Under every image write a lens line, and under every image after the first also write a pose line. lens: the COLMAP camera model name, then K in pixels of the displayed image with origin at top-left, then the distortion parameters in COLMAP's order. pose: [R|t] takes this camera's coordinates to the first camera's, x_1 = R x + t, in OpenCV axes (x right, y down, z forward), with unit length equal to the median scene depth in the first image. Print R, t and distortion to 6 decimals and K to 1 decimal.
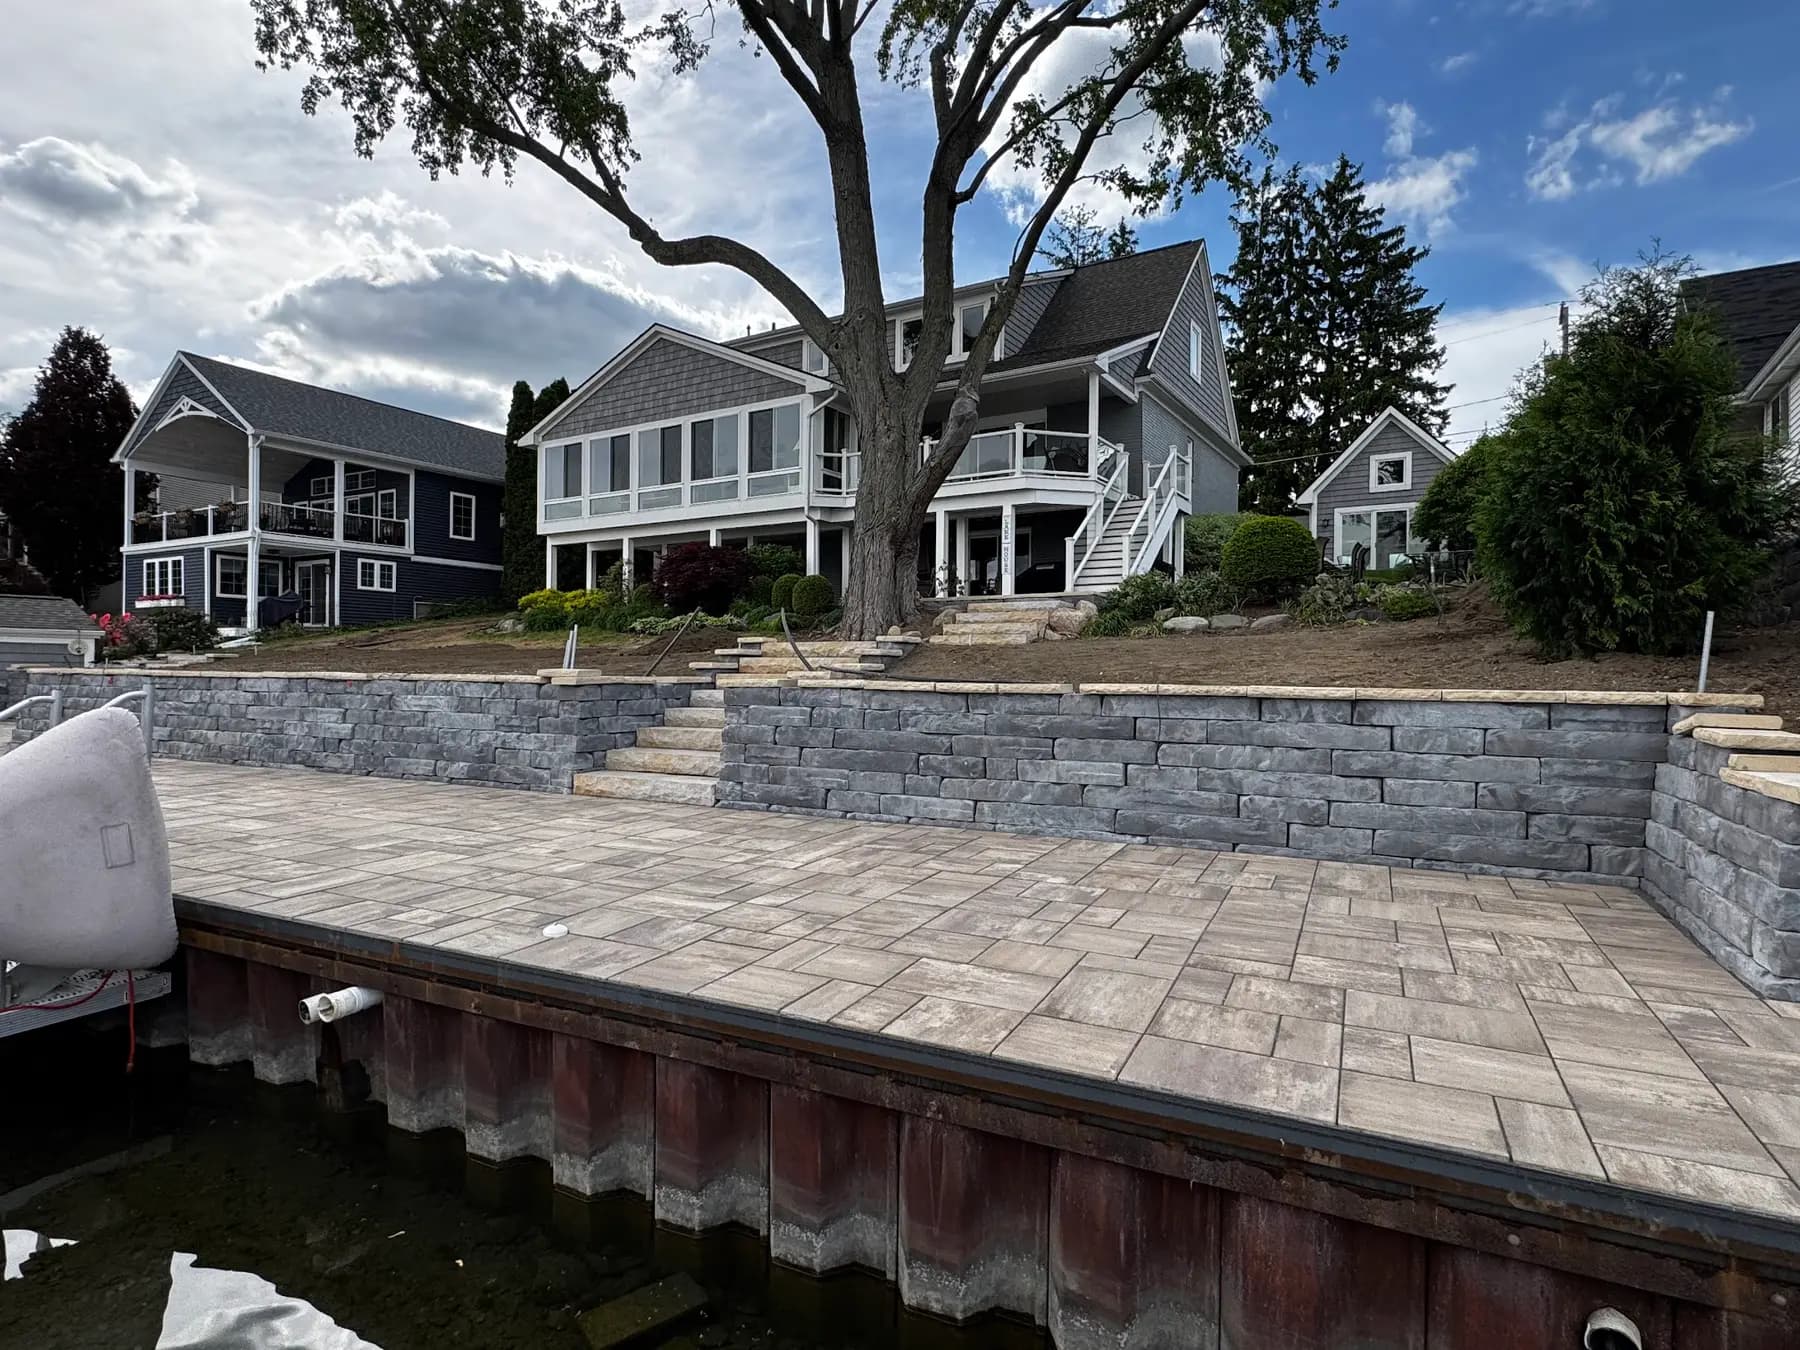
lens RADIAL K [[953.9, 0, 889.9], [0, 953.9, 669.0], [0, 0, 1]] dist [0.001241, -0.000196]
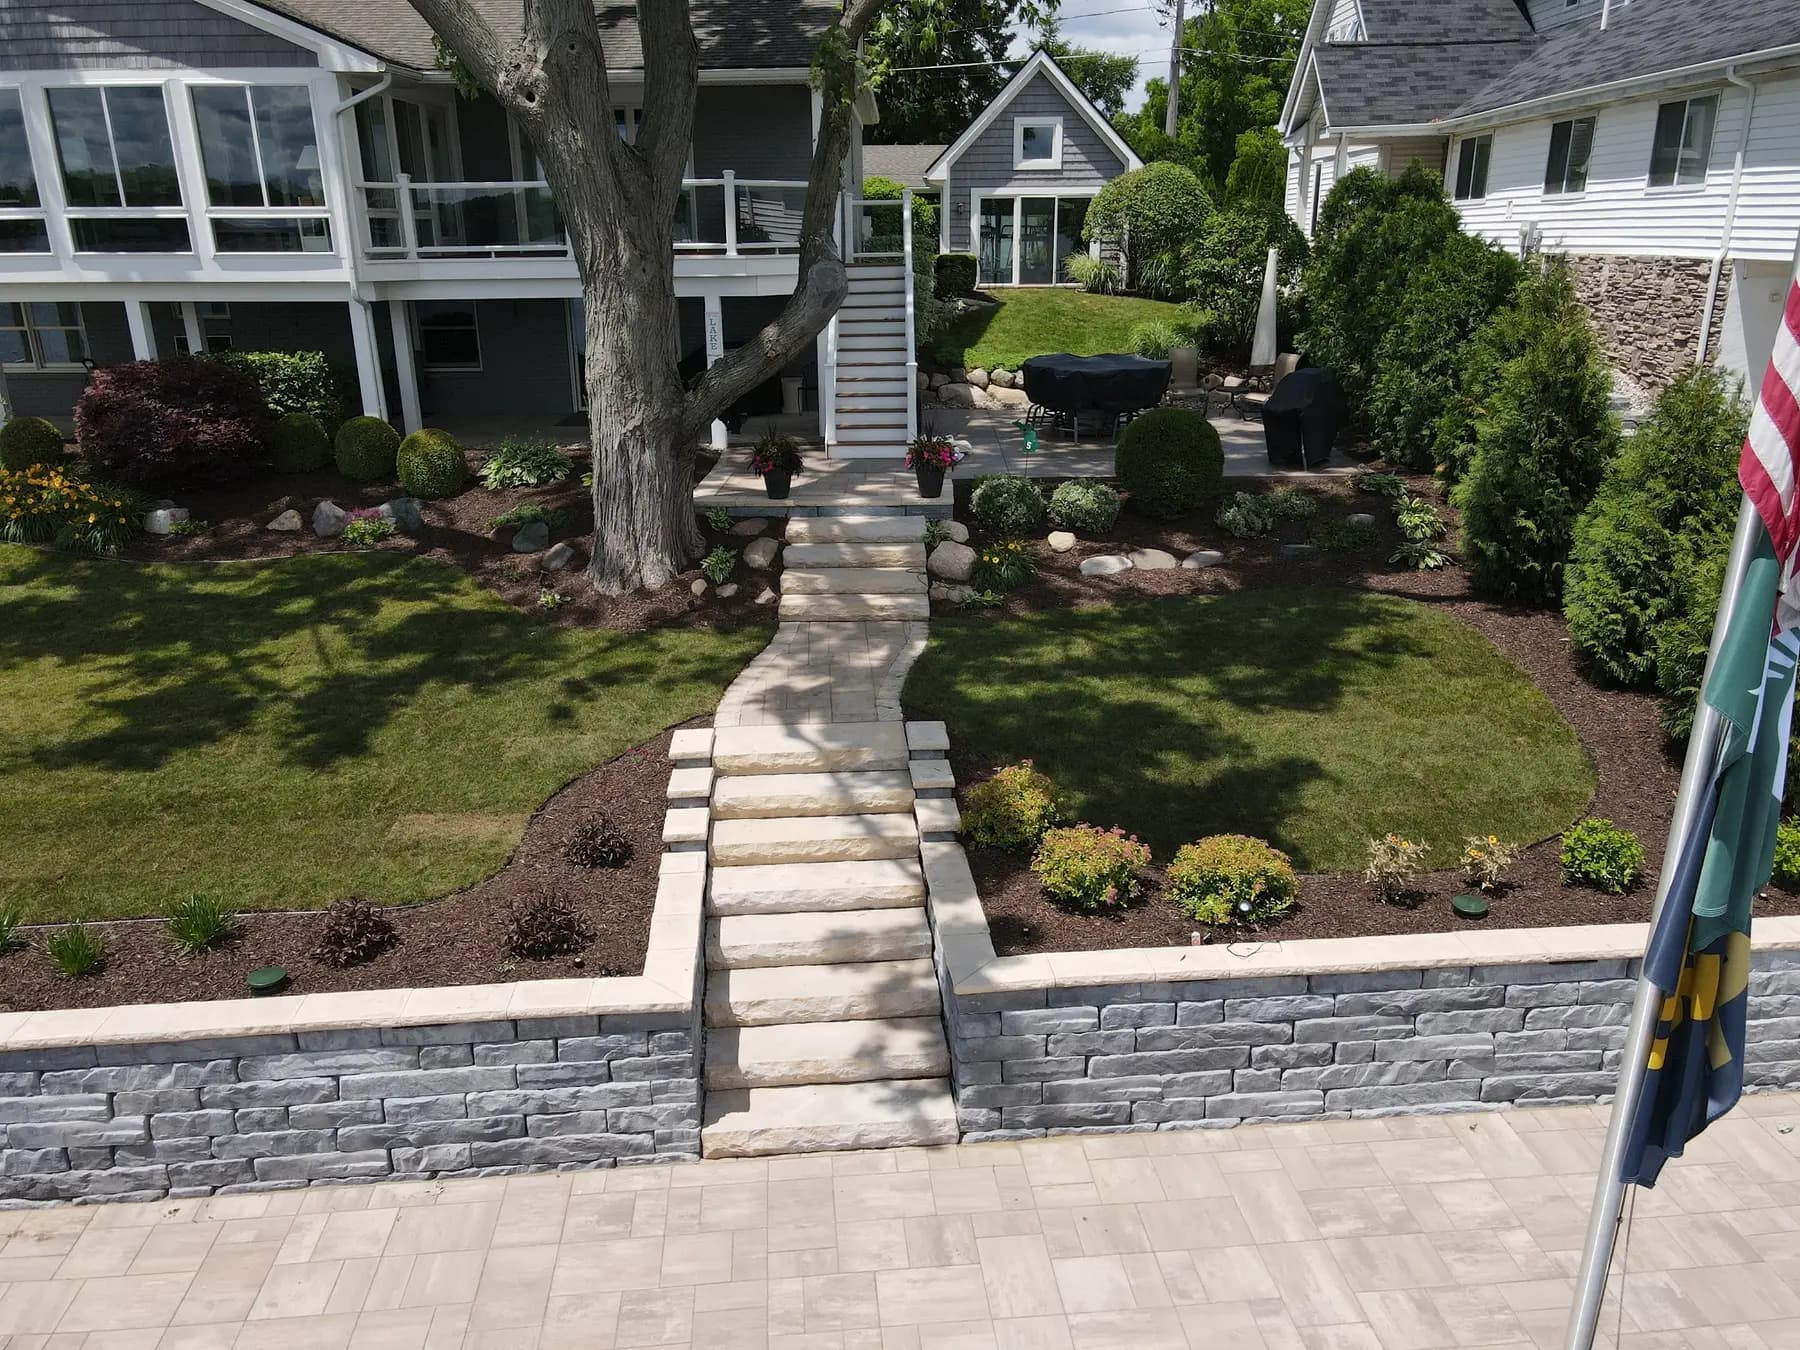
lens RADIAL K [[1321.8, 0, 882.2], [0, 1321.8, 668.9], [0, 0, 1]] dist [0.030583, -0.018378]
pose [[0.854248, -0.178469, 0.488271, -0.192216], [0.017157, 0.948393, 0.316632, -0.151838], [-0.519582, -0.262105, 0.813225, 0.082296]]
